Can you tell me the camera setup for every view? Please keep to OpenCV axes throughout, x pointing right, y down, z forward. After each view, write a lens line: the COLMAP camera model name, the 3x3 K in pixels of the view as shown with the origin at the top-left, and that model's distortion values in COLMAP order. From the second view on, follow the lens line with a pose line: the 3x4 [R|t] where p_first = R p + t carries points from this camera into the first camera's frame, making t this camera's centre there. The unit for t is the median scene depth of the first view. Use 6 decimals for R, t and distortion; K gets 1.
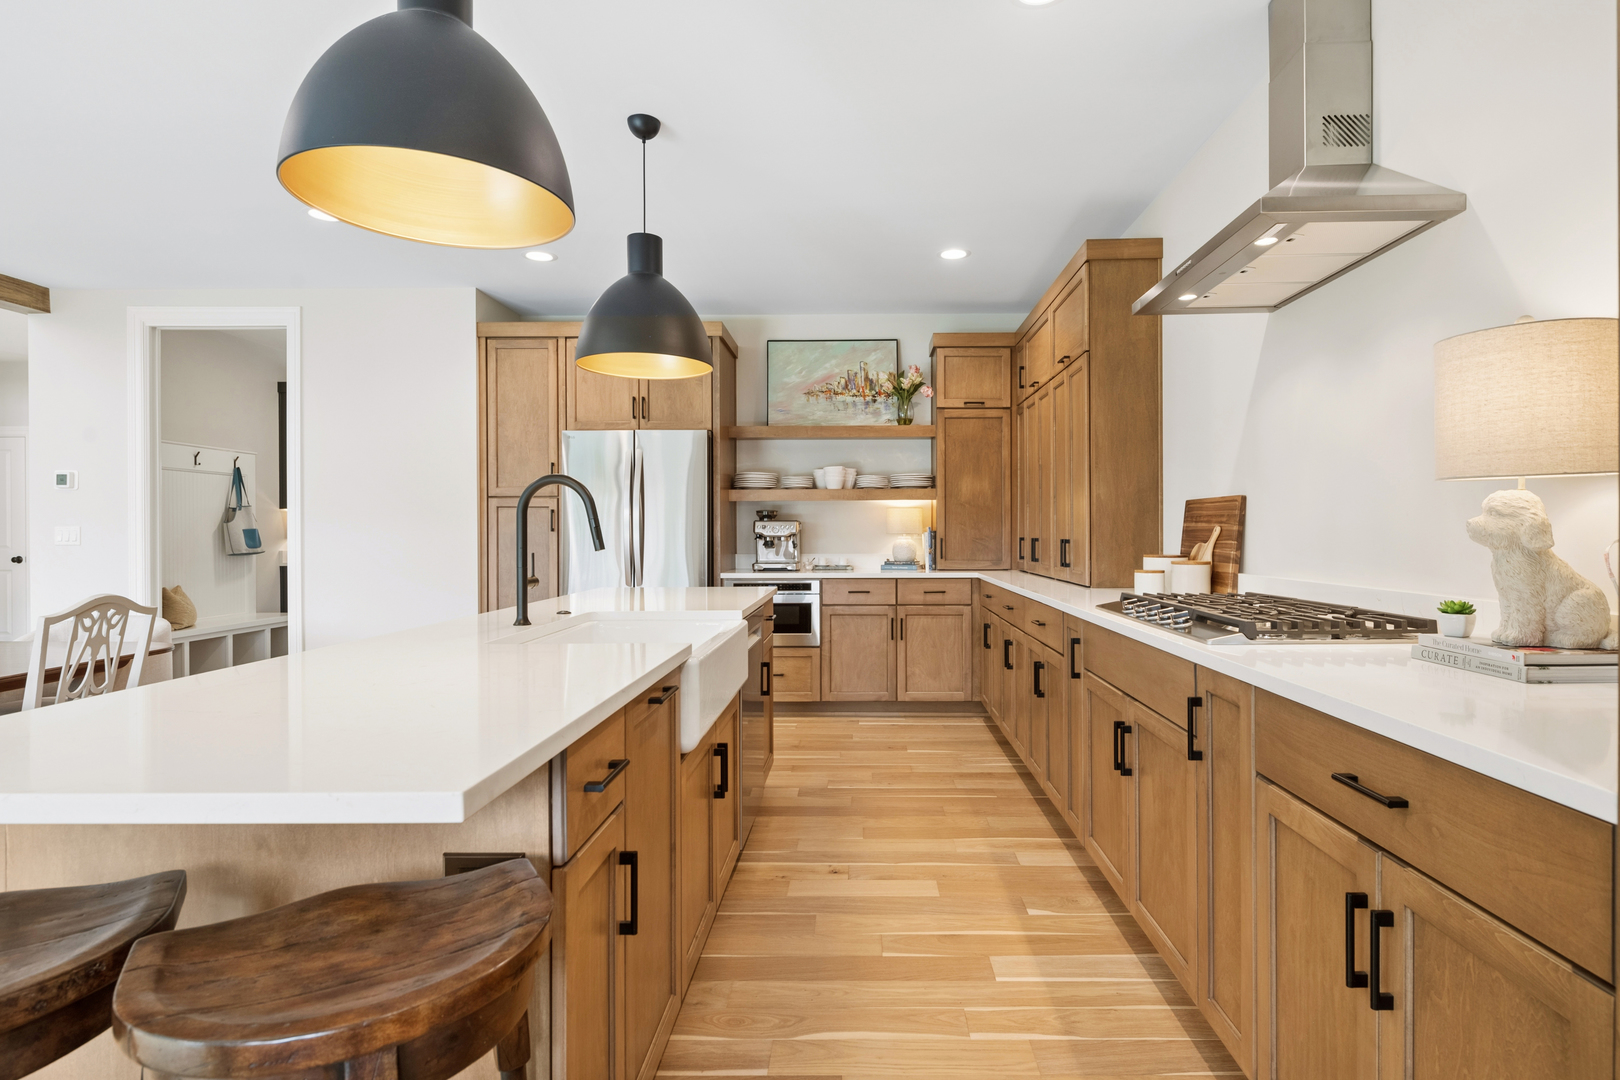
lens RADIAL K [[838.3, 0, 833.4], [0, 838.3, 537.9], [0, 0, 1]] dist [-0.003590, 0.001361]
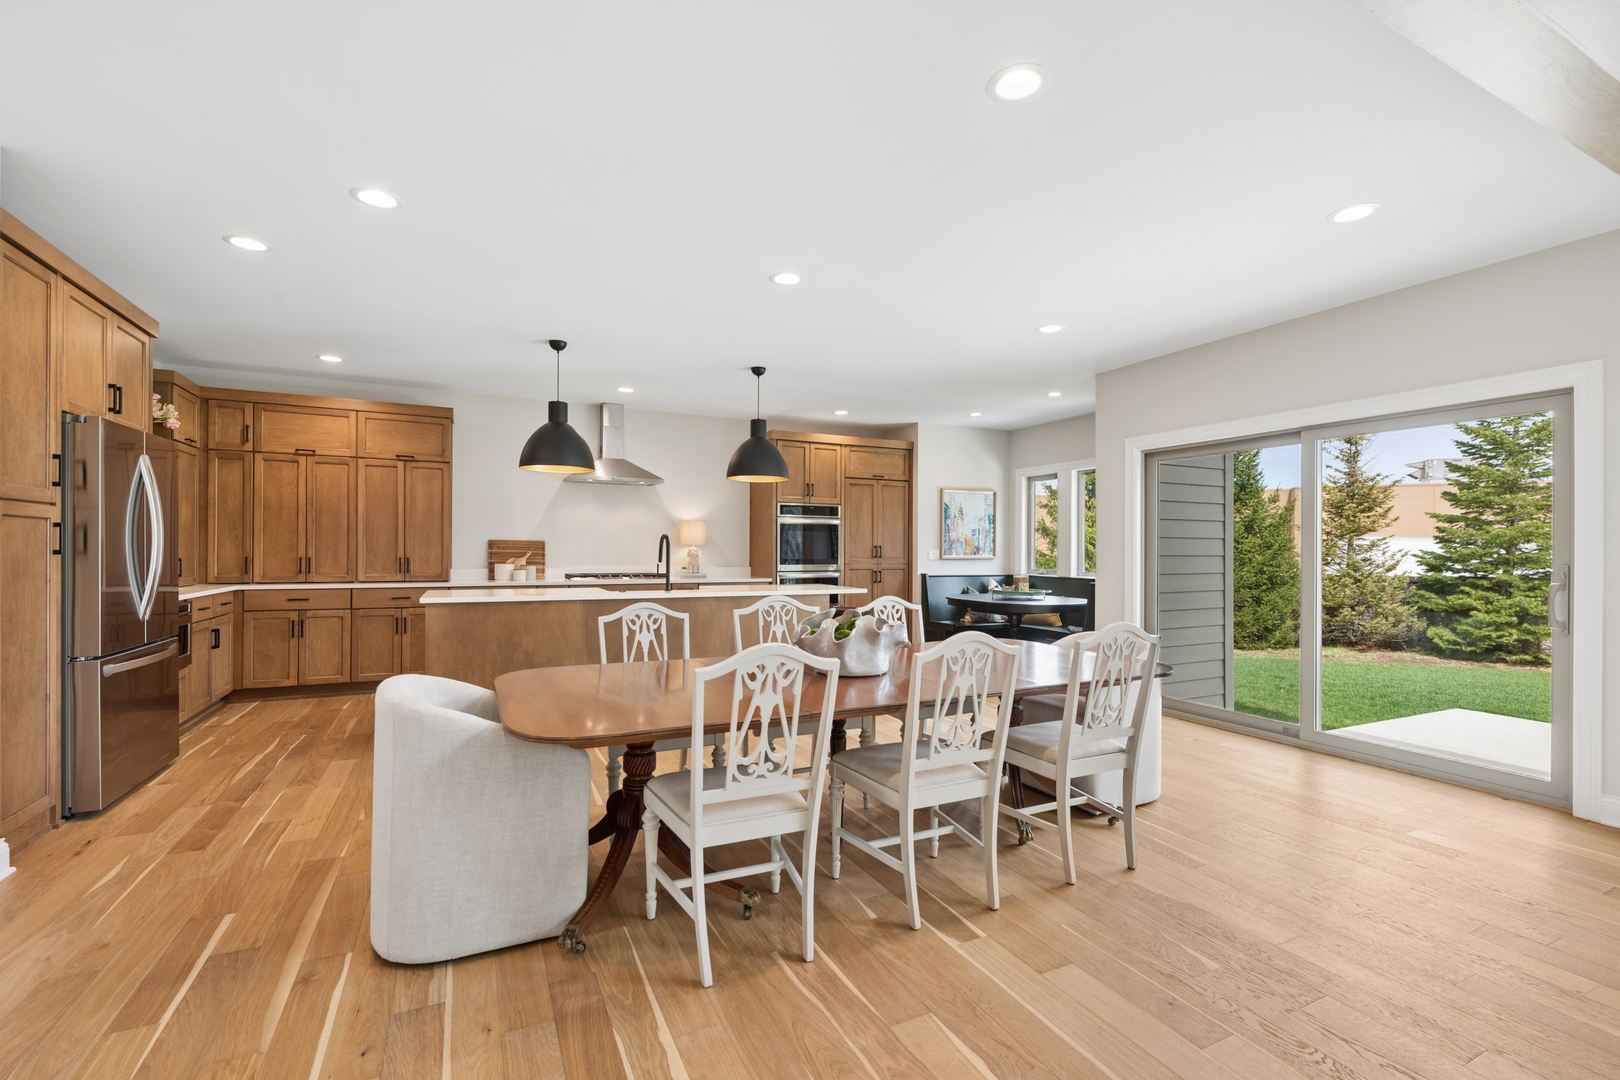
lens RADIAL K [[714.7, 0, 821.4], [0, 714.7, 551.7], [0, 0, 1]] dist [0.000570, -0.004184]
pose [[-0.460105, -0.003114, 0.887859, -1.090349], [0.000488, 0.999993, 0.003760, -0.011311], [-0.887865, 0.002163, -0.460100, 0.678399]]
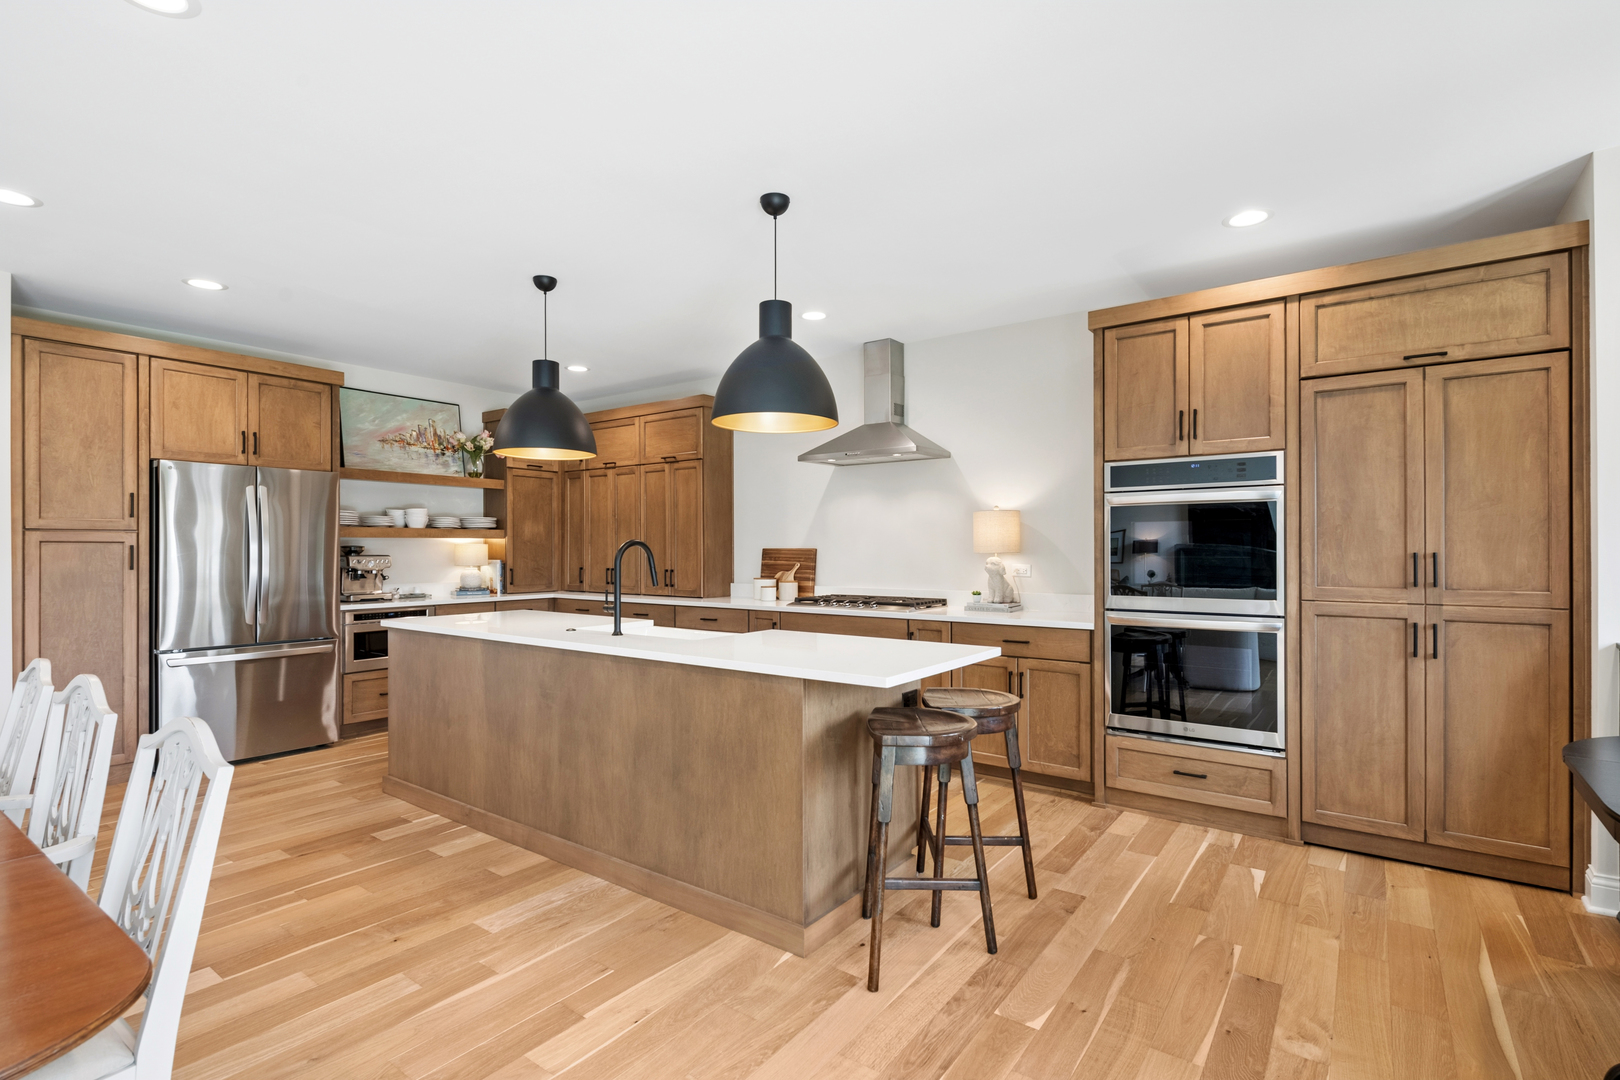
lens RADIAL K [[778.4, 0, 790.9], [0, 778.4, 545.5], [0, 0, 1]] dist [0.008872, -0.005146]
pose [[0.592553, 0.003412, 0.805524, -0.575685], [0.006980, 0.999932, -0.009371, -0.021075], [-0.805501, 0.011176, 0.592489, -0.052666]]
